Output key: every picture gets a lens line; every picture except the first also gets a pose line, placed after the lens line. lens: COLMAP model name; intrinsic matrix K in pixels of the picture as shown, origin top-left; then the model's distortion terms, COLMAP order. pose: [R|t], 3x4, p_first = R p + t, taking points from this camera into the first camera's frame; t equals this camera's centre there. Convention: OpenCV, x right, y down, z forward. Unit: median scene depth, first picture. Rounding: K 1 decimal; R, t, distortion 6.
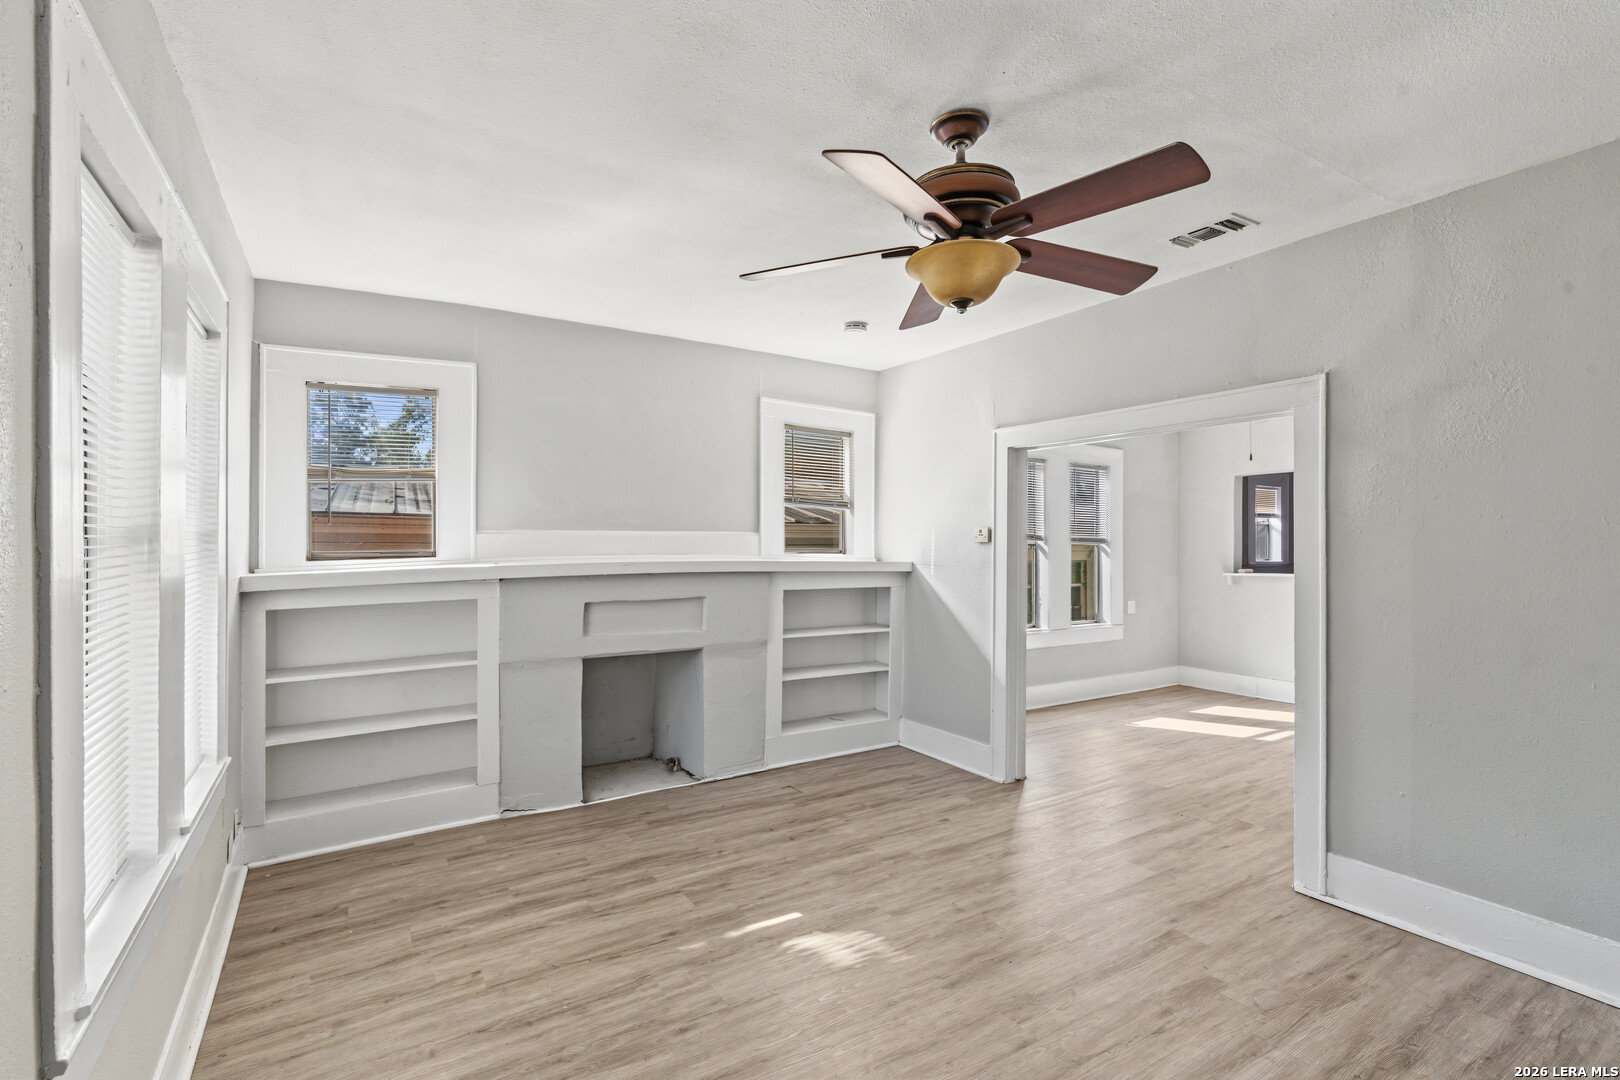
lens RADIAL K [[735.3, 0, 805.6], [0, 735.3, 543.2], [0, 0, 1]] dist [-0.005188, 0.000414]
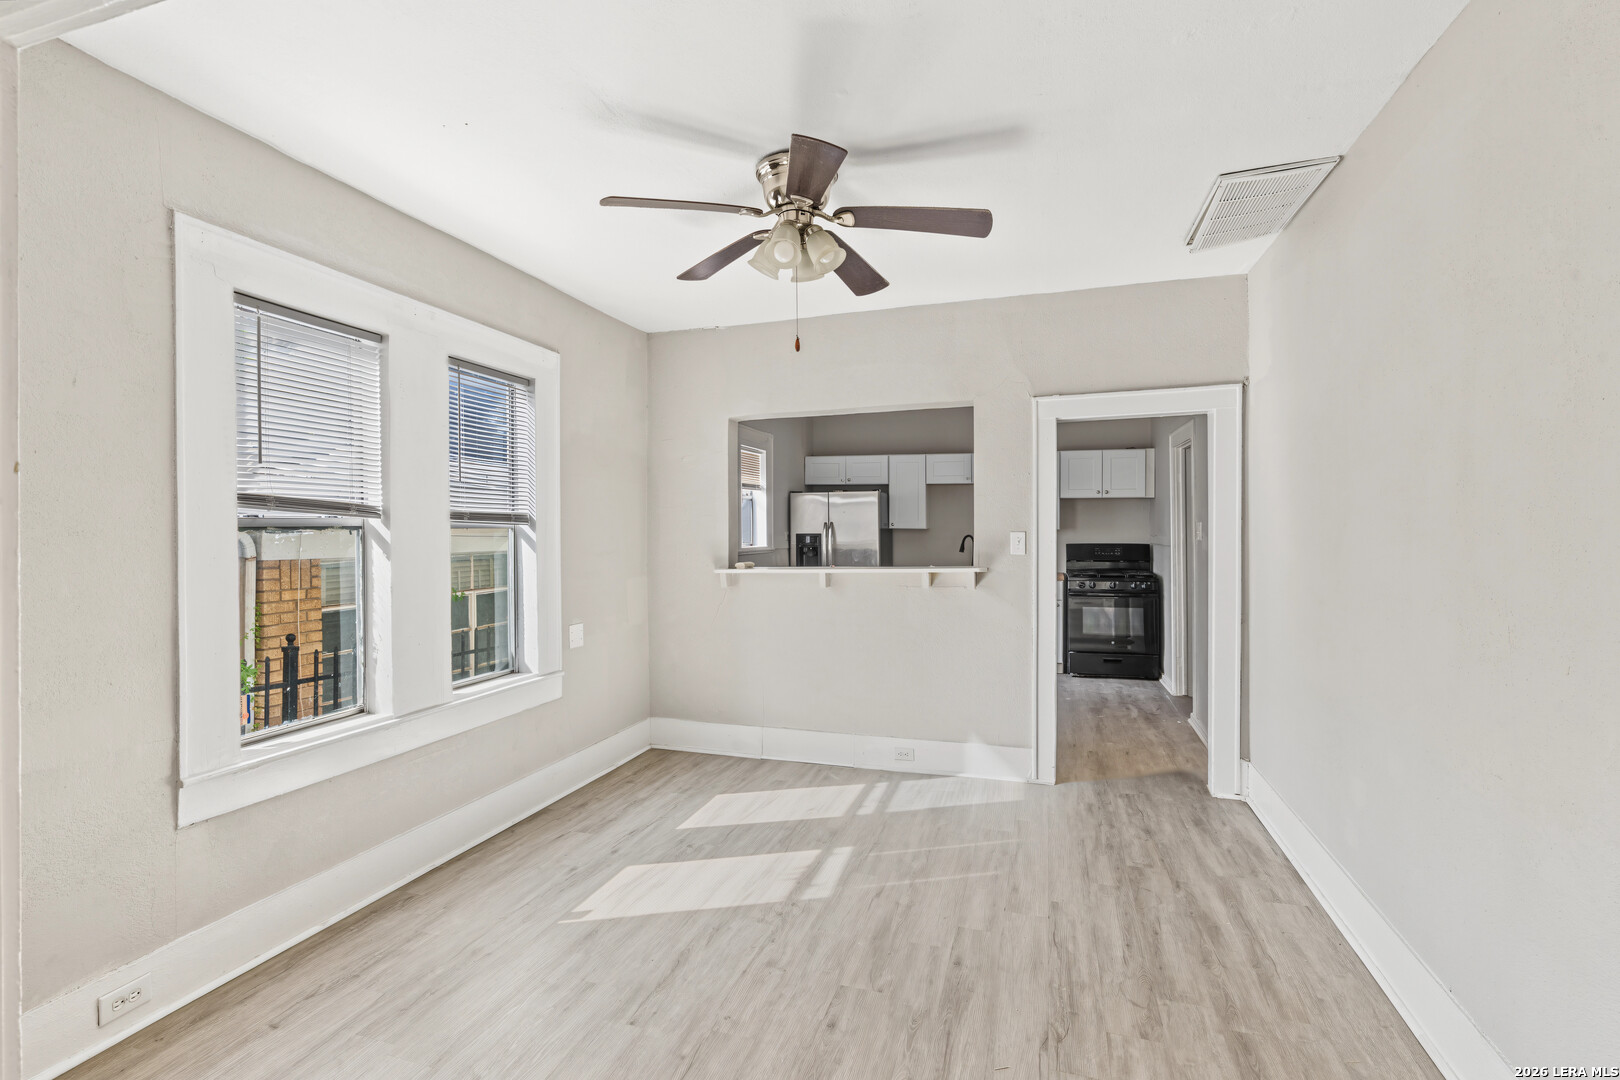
lens RADIAL K [[735.3, 0, 806.4], [0, 735.3, 531.7], [0, 0, 1]] dist [-0.005188, 0.000414]
pose [[0.763282, -0.010218, 0.645985, 0.244948], [0.005761, 0.999943, 0.009009, 0.002901], [-0.646040, -0.003155, 0.763297, 0.519377]]
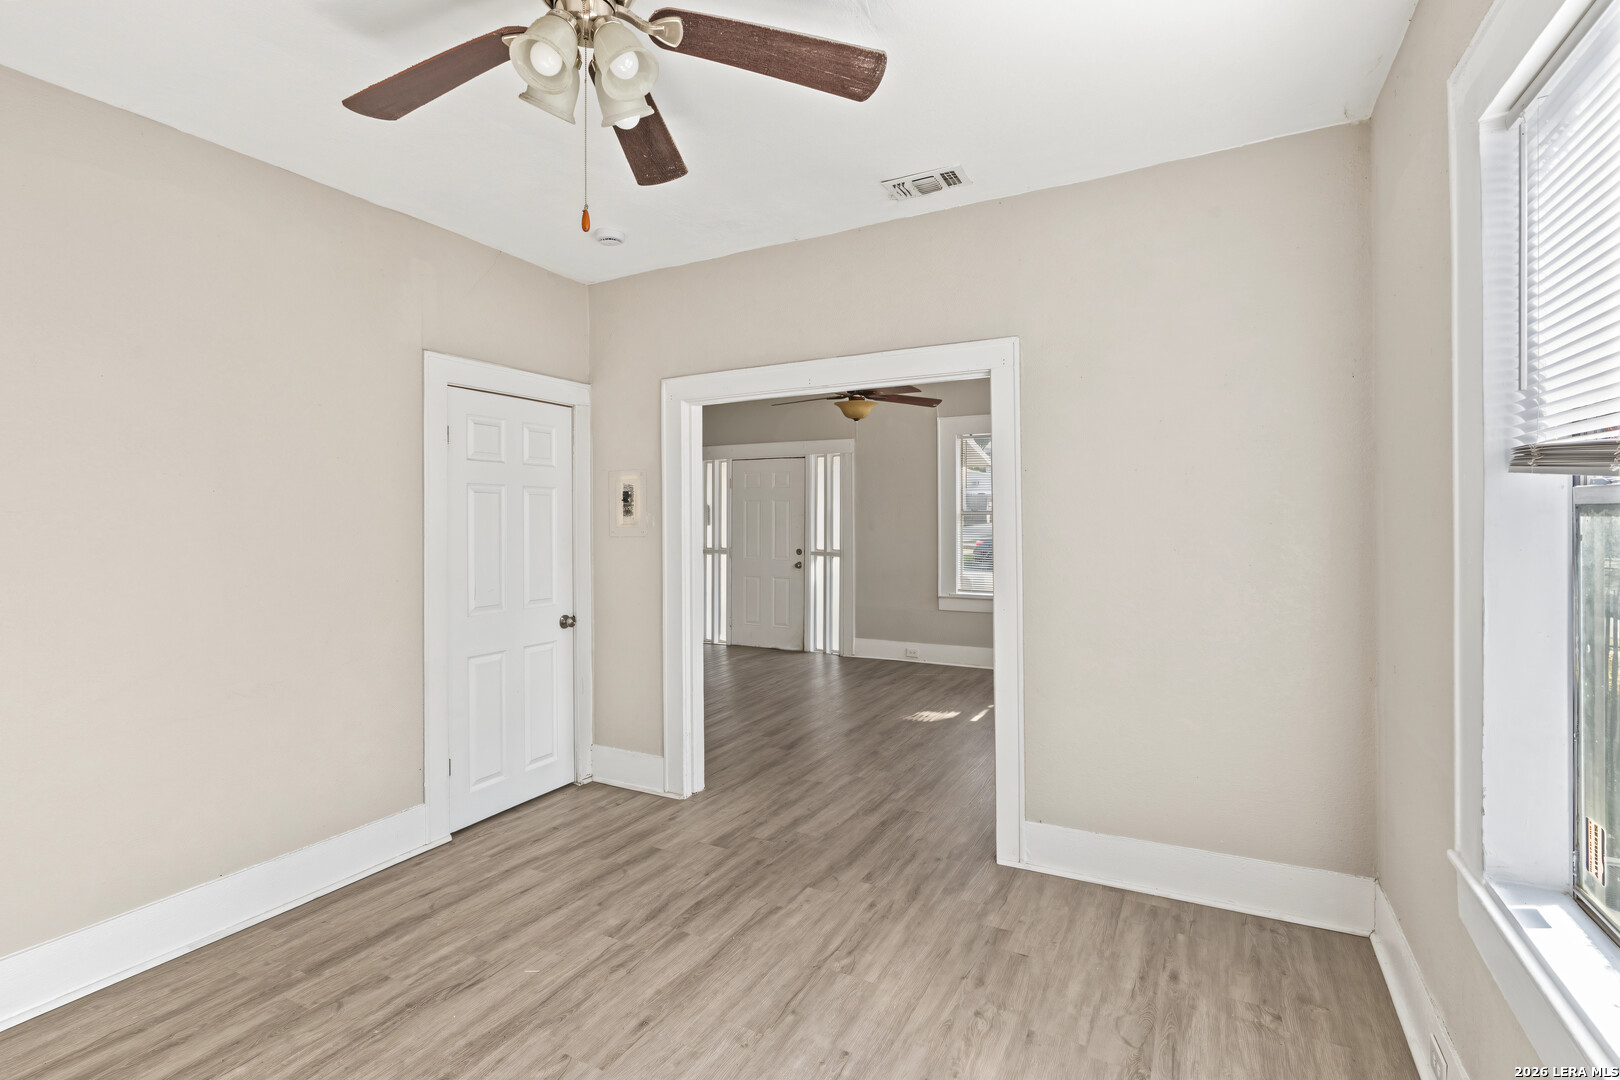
lens RADIAL K [[735.3, 0, 806.0], [0, 735.3, 529.6], [0, 0, 1]] dist [-0.005188, 0.000414]
pose [[-0.869517, 0.012618, -0.493743, 0.574944], [0.005989, 0.999869, 0.015005, 0.005296], [0.493867, 0.010089, -0.869479, 1.105846]]
